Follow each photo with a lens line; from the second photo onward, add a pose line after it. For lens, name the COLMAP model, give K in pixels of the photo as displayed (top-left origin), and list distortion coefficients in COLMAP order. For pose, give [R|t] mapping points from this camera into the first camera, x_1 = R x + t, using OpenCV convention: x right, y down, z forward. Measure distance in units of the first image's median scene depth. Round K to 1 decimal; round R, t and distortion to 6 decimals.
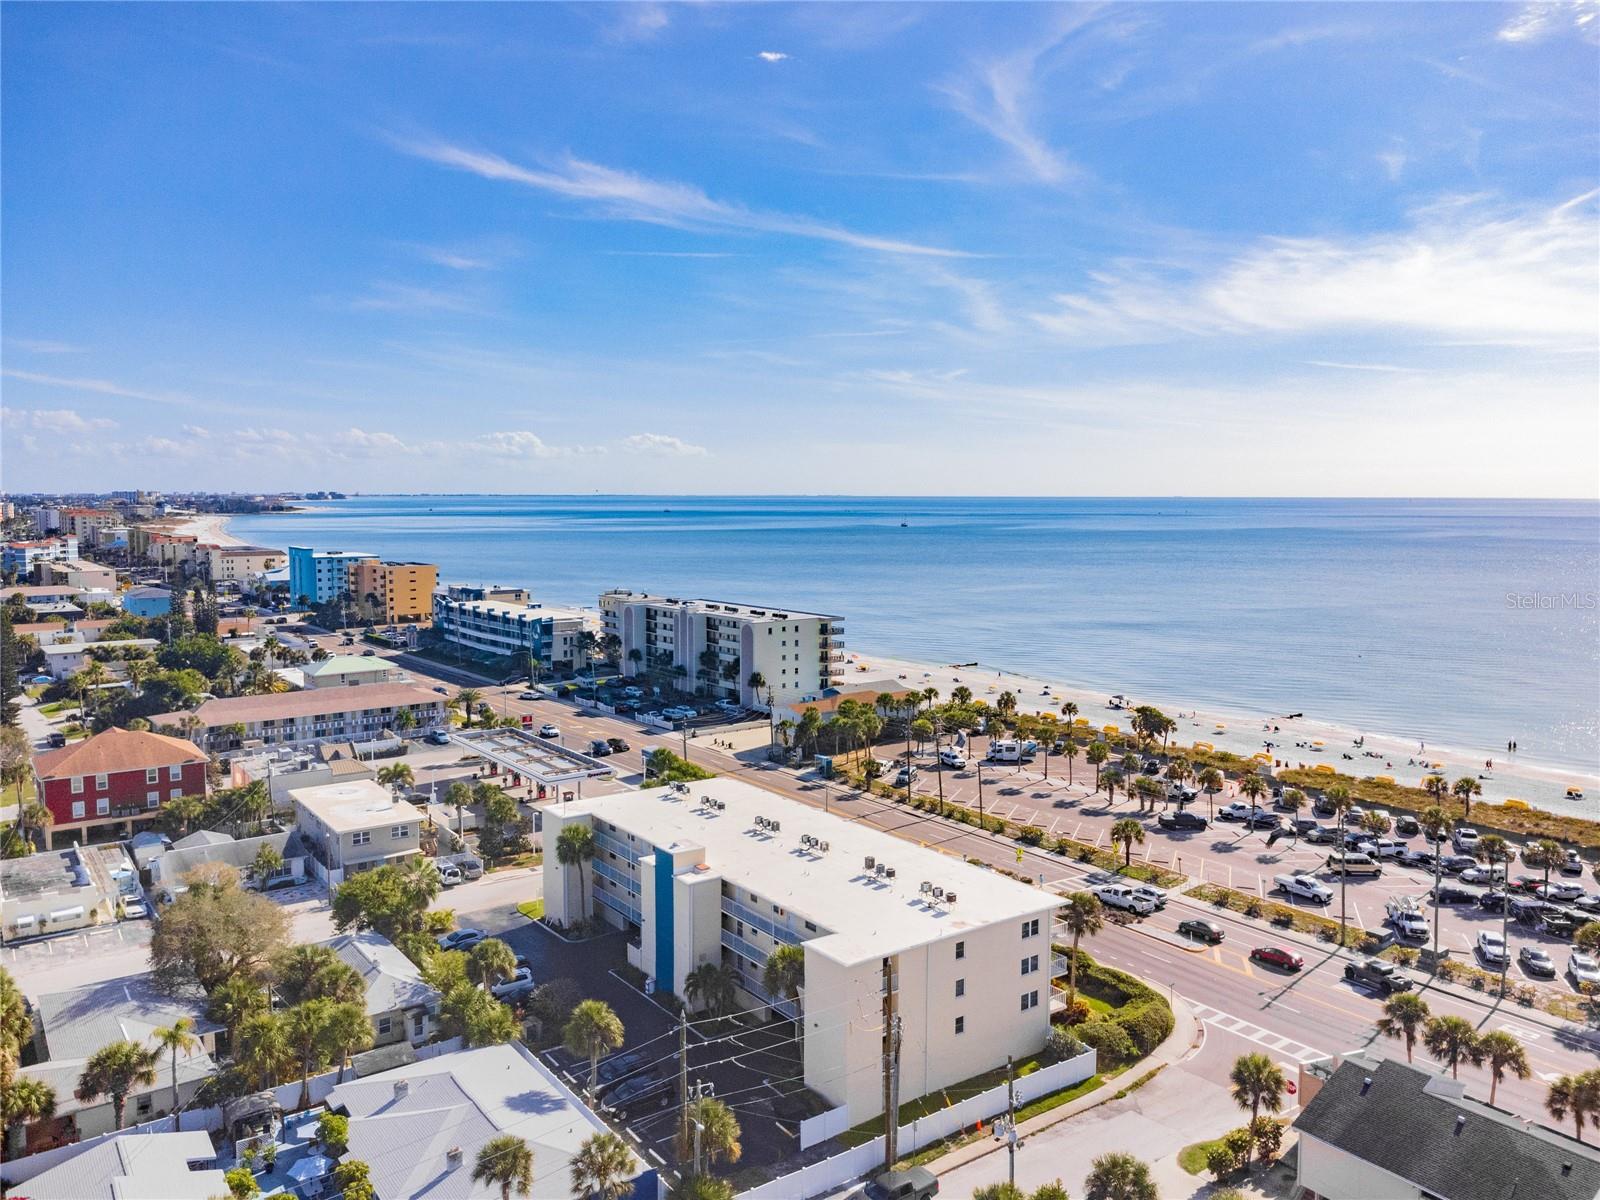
lens RADIAL K [[1196.7, 0, 794.2], [0, 1196.7, 614.5], [0, 0, 1]] dist [0.015886, -0.002413]
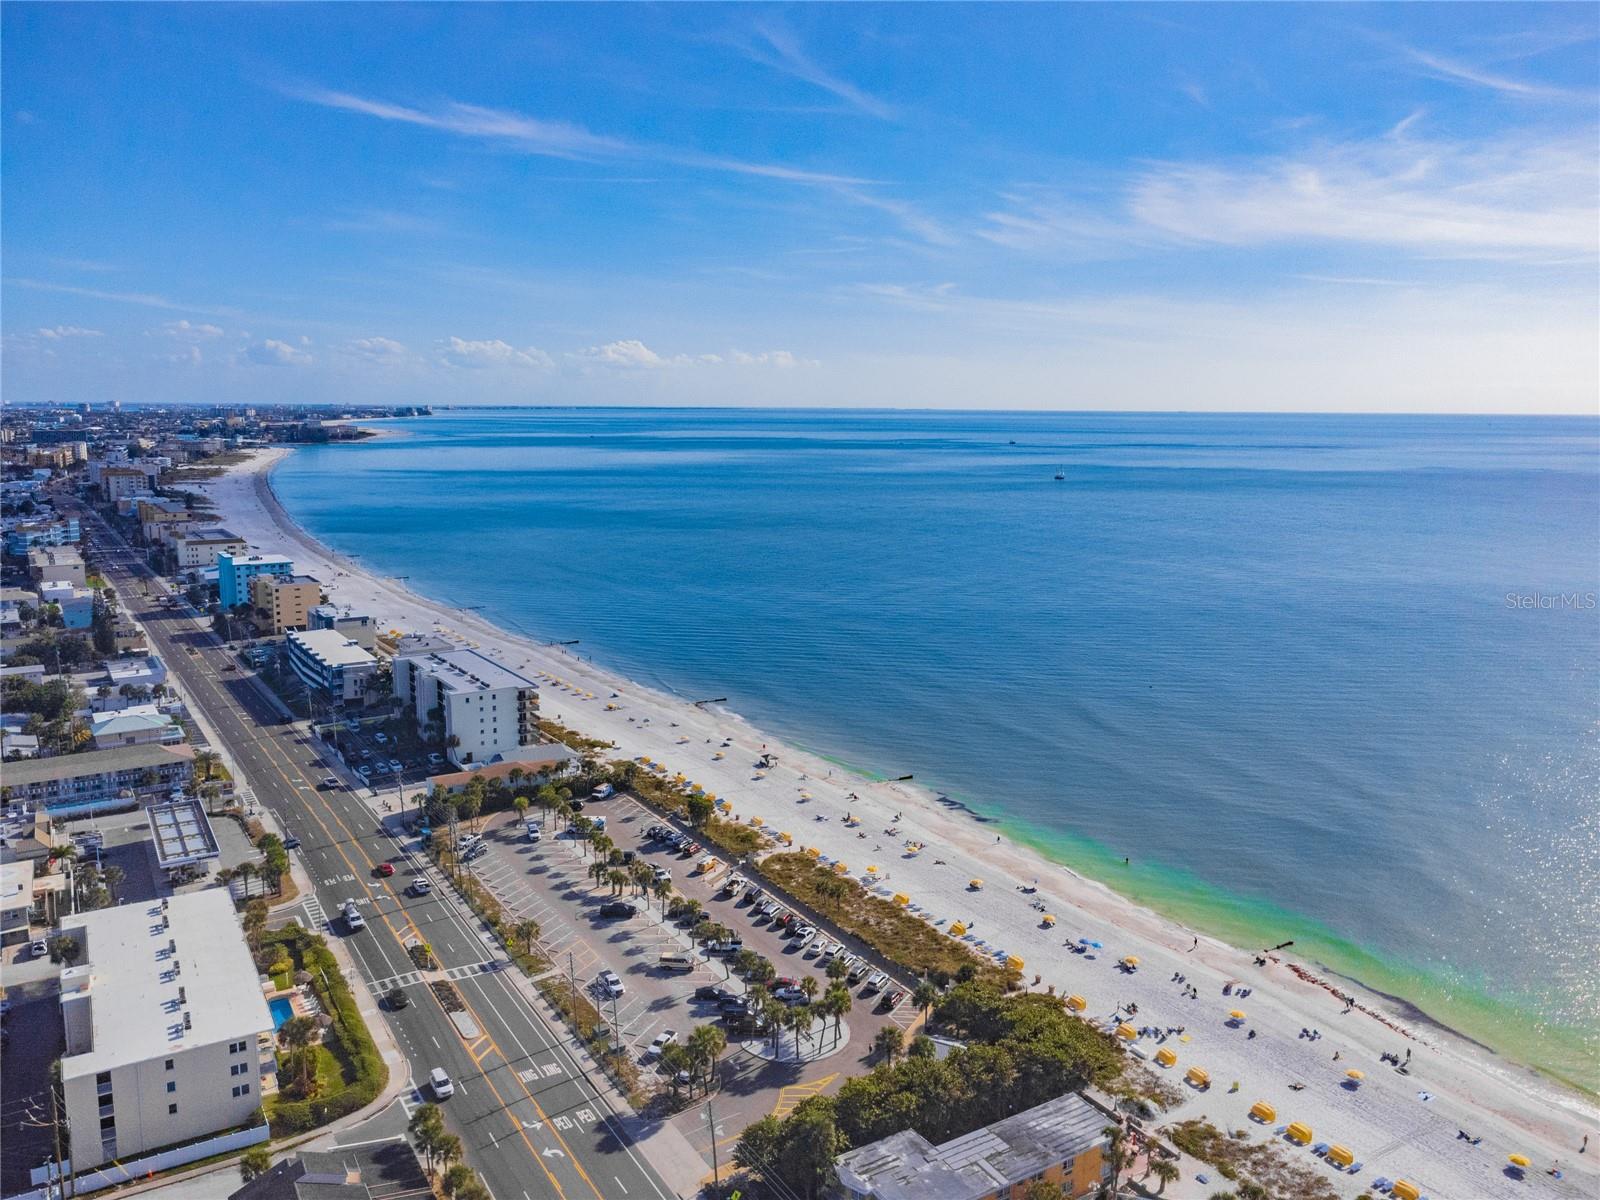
lens RADIAL K [[1196.1, 0, 796.2], [0, 1196.1, 580.8], [0, 0, 1]] dist [0.013891, 0.003094]
pose [[0.997211, 0.017548, -0.072543, 0.650711], [-0.014174, 0.998805, 0.046762, -0.275669], [0.073277, -0.045603, 0.996268, -0.317082]]
